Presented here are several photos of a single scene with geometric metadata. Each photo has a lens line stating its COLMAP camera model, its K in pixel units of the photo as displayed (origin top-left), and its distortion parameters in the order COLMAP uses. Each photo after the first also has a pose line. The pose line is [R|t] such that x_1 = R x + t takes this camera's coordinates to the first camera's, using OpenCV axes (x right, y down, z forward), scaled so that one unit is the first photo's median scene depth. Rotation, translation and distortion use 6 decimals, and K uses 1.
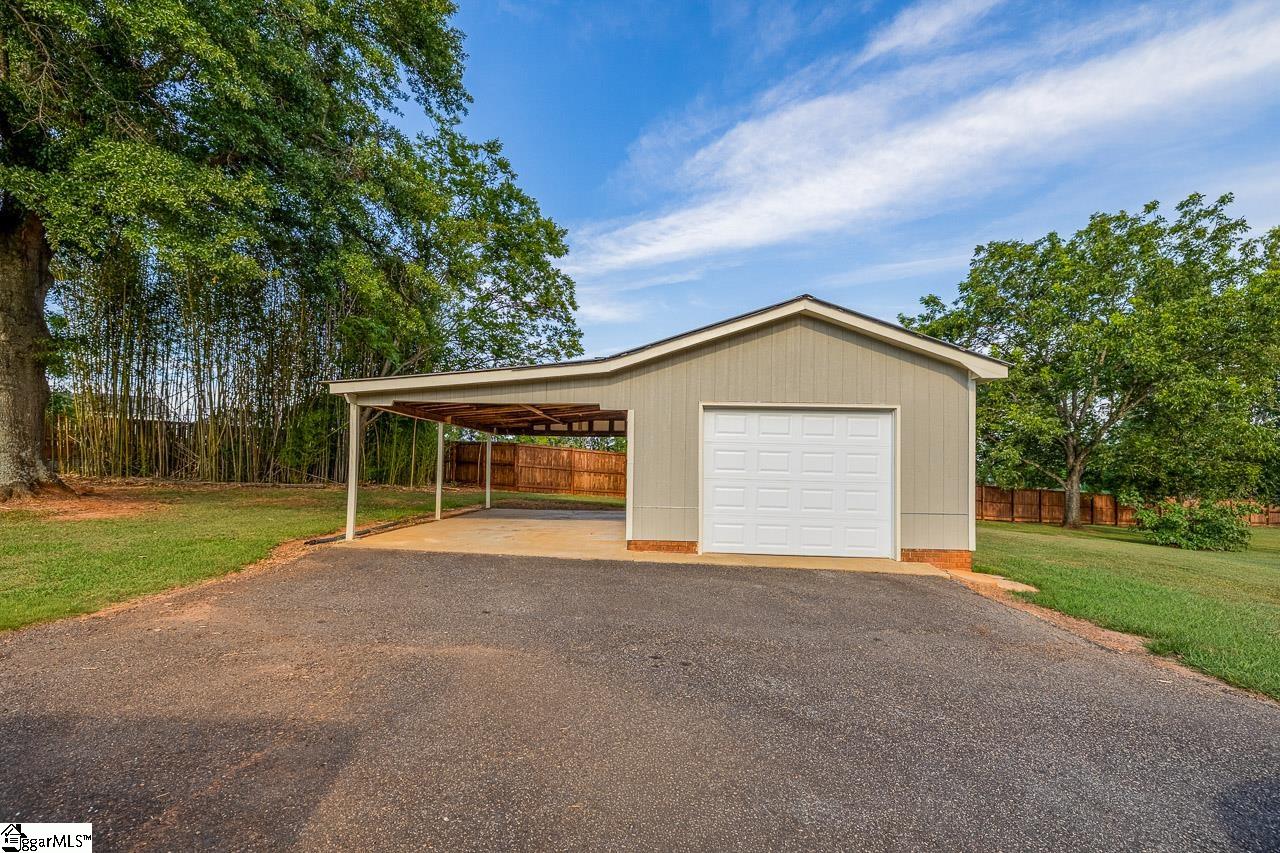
lens RADIAL K [[565.7, 0, 639.5], [0, 565.7, 457.8], [0, 0, 1]] dist [0.001795, 0.000277]
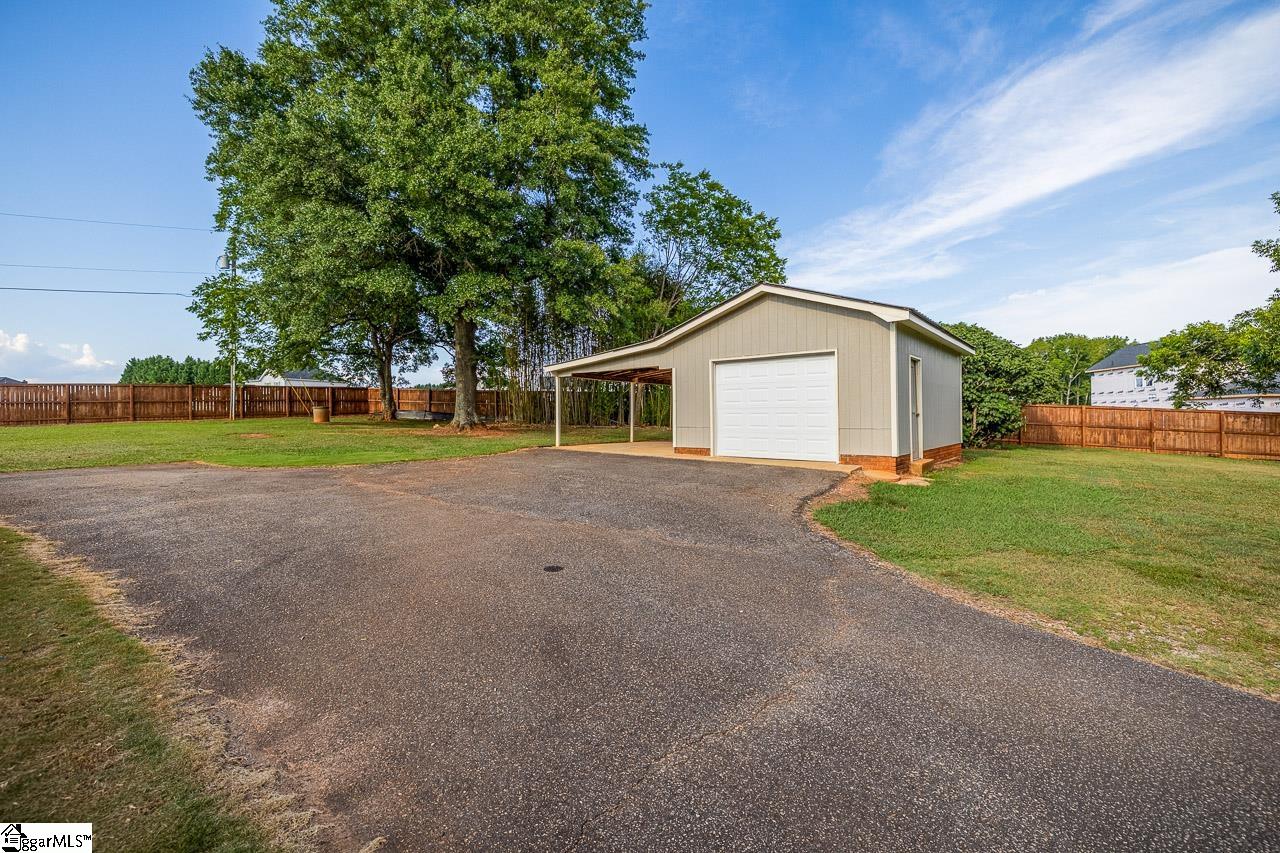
lens RADIAL K [[553.5, 0, 638.0], [0, 553.5, 417.2], [0, 0, 1]] dist [-0.000423, -0.000111]
pose [[0.788923, -0.026897, -0.613903, 0.870631], [0.031844, 0.999489, -0.002869, 0.058010], [0.613666, -0.017285, 0.789377, -0.324147]]
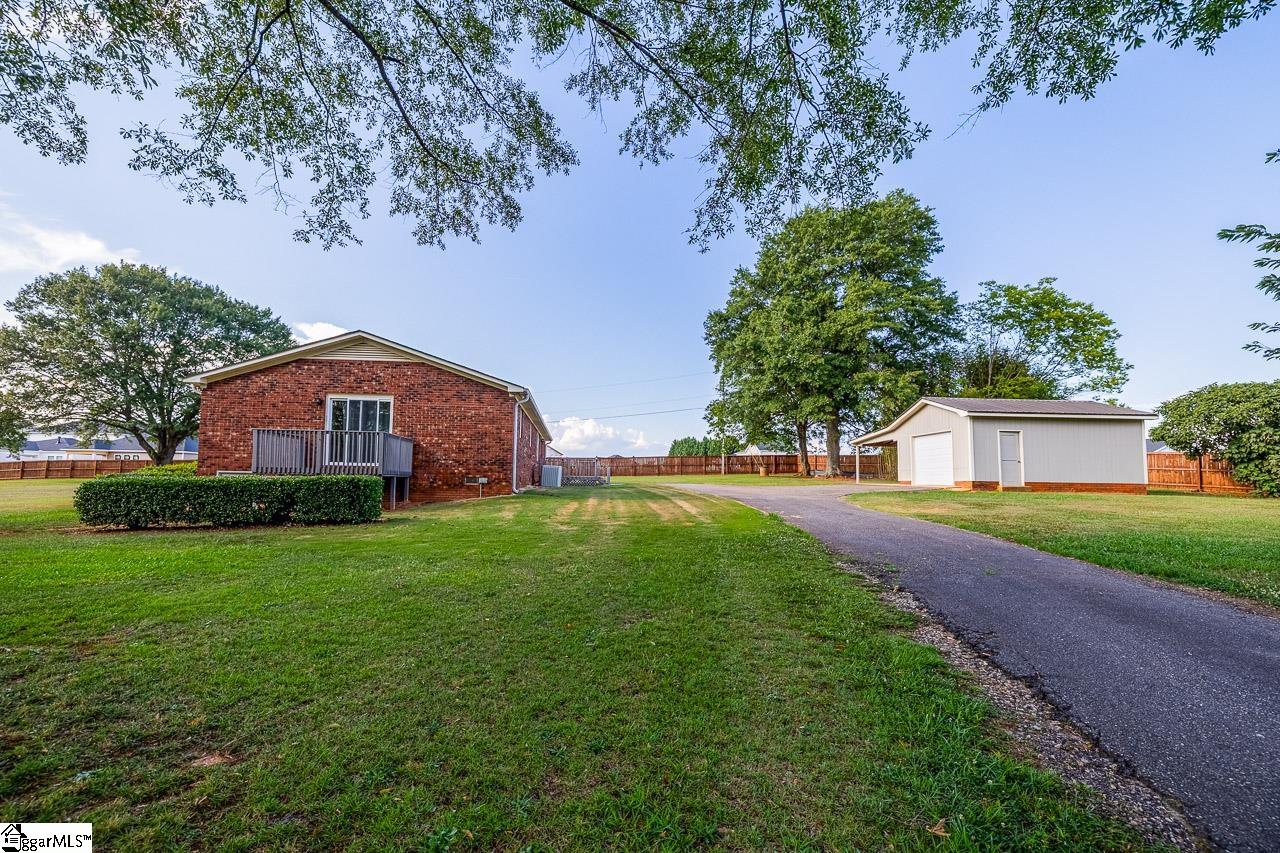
lens RADIAL K [[565.7, 0, 639.5], [0, 565.7, 457.8], [0, 0, 1]] dist [0.001795, 0.000277]
pose [[0.112154, -0.068389, -0.991335, 2.915520], [0.009662, 0.997657, -0.067732, 0.212026], [0.993644, -0.001982, 0.112552, -0.779235]]
